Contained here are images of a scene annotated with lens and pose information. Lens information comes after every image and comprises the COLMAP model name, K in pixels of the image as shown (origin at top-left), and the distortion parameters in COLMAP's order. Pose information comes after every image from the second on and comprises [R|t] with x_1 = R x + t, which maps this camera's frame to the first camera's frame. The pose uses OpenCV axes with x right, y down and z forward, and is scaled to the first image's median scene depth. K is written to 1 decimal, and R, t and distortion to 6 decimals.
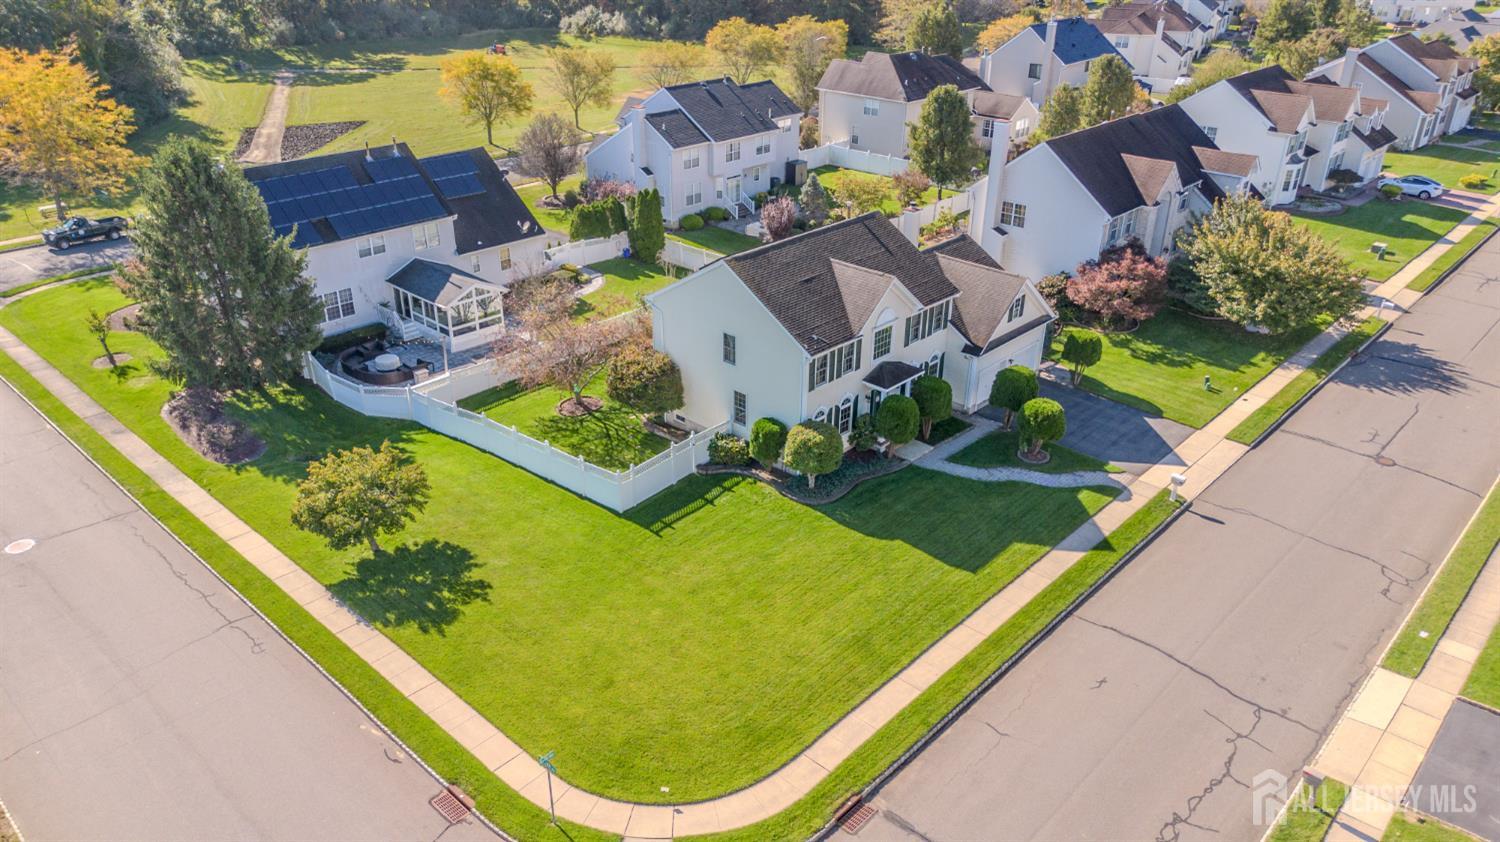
lens RADIAL K [[1062.7, 0, 750.0], [0, 1062.7, 421.0], [0, 0, 1]] dist [0.069690, -0.070239]
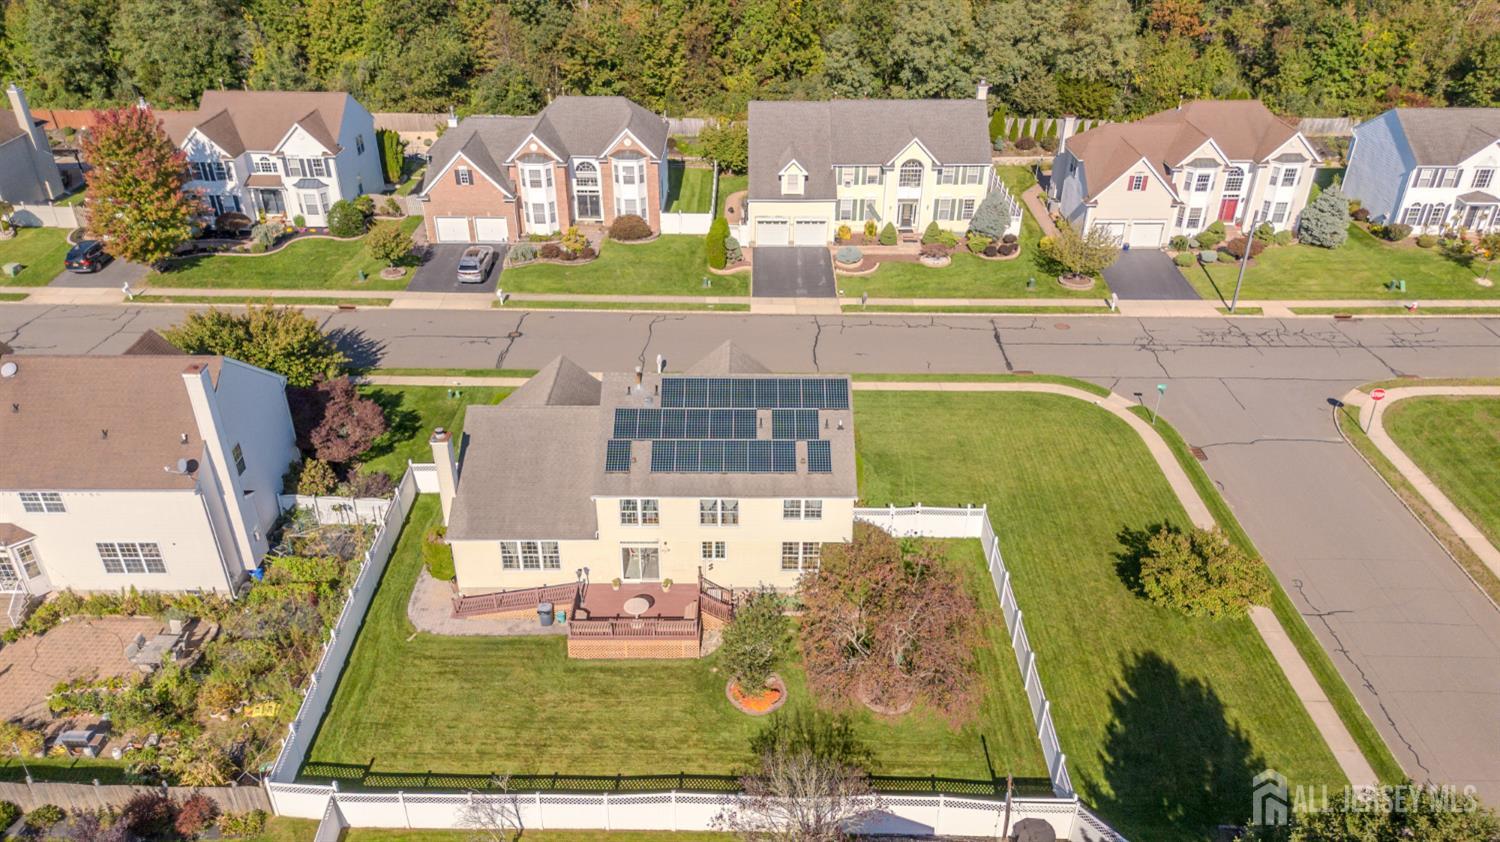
lens RADIAL K [[1062.7, 0, 750.0], [0, 1062.7, 421.0], [0, 0, 1]] dist [0.069690, -0.070239]
pose [[-0.684465, -0.383246, 0.620186, -0.549523], [0.318133, 0.608406, 0.727072, -0.810400], [-0.655972, 0.694957, -0.294509, 1.255305]]
